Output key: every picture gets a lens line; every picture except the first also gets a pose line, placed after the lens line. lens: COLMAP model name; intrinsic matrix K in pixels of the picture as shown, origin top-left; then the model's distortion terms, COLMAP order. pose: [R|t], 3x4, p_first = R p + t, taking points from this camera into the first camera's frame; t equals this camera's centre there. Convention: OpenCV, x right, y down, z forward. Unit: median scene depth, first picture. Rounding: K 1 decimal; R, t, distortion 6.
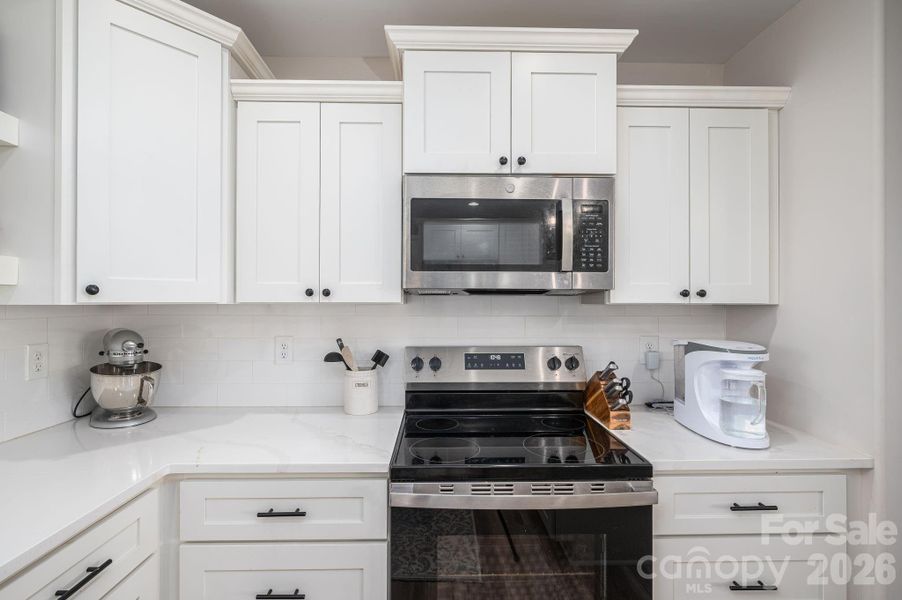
lens RADIAL K [[415.1, 0, 446.1], [0, 415.1, 297.9], [0, 0, 1]] dist [0.001314, 0.000472]
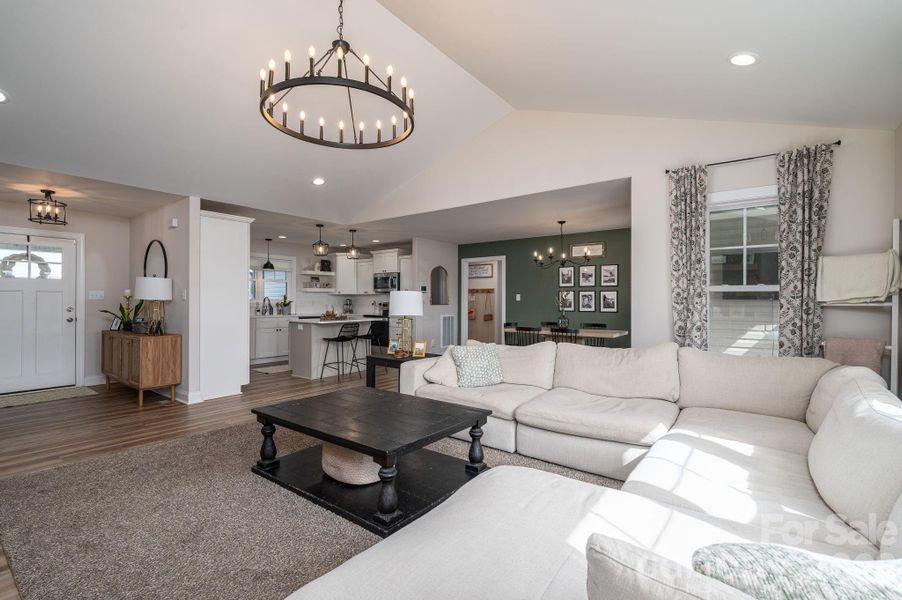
lens RADIAL K [[415.1, 0, 448.2], [0, 415.1, 297.1], [0, 0, 1]] dist [0.001314, 0.000472]
pose [[0.772882, -0.005576, -0.634526, 4.658823], [0.001260, 0.999973, -0.007253, 0.105796], [0.634549, 0.004806, 0.772868, -3.080108]]
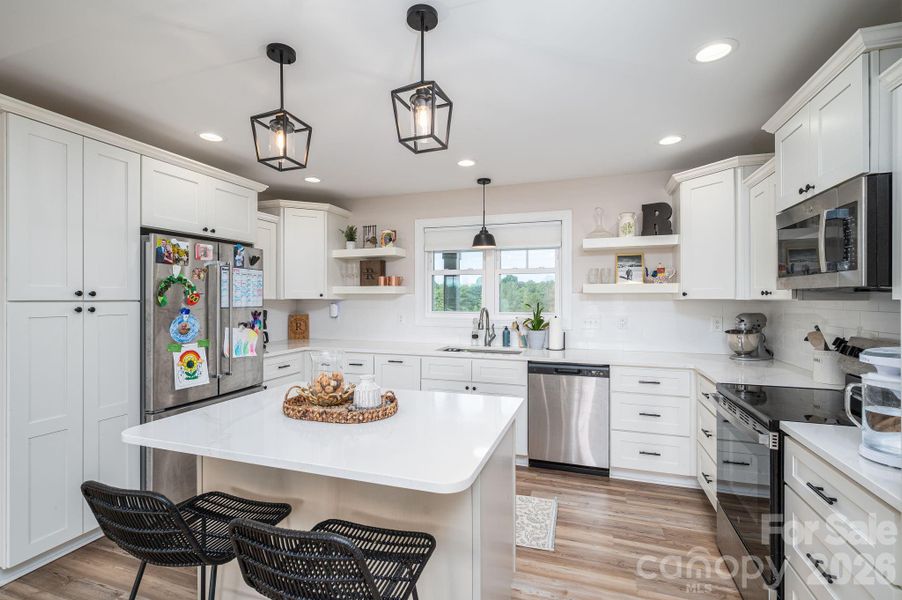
lens RADIAL K [[415.1, 0, 447.3], [0, 415.1, 296.6], [0, 0, 1]] dist [0.001314, 0.000472]
pose [[-0.350227, -0.006087, -0.936645, 1.667745], [0.002575, 0.999969, -0.007461, 0.009661], [0.936661, -0.005025, -0.350200, 0.381652]]
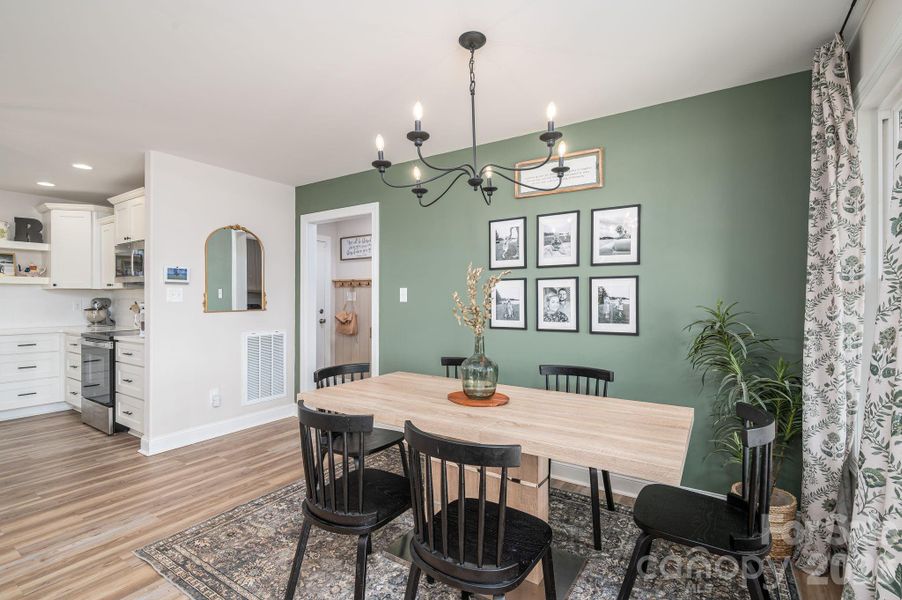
lens RADIAL K [[415.1, 0, 450.5], [0, 415.1, 296.8], [0, 0, 1]] dist [0.001314, 0.000472]
pose [[0.826676, -0.002956, -0.562670, 3.499228], [0.004028, 0.999992, 0.000665, 0.083429], [0.562664, -0.002817, 0.826681, -0.135888]]
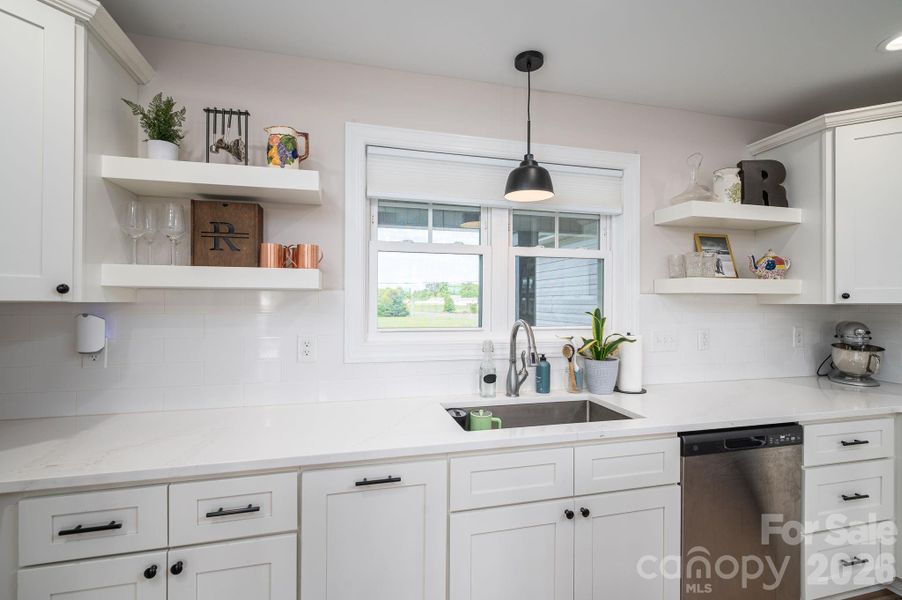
lens RADIAL K [[415.1, 0, 448.3], [0, 415.1, 298.2], [0, 0, 1]] dist [0.001314, 0.000472]
pose [[0.229277, -0.009207, -0.973318, 0.369223], [0.000290, 0.999956, -0.009391, 0.004807], [0.973361, 0.001871, 0.229270, -0.802386]]
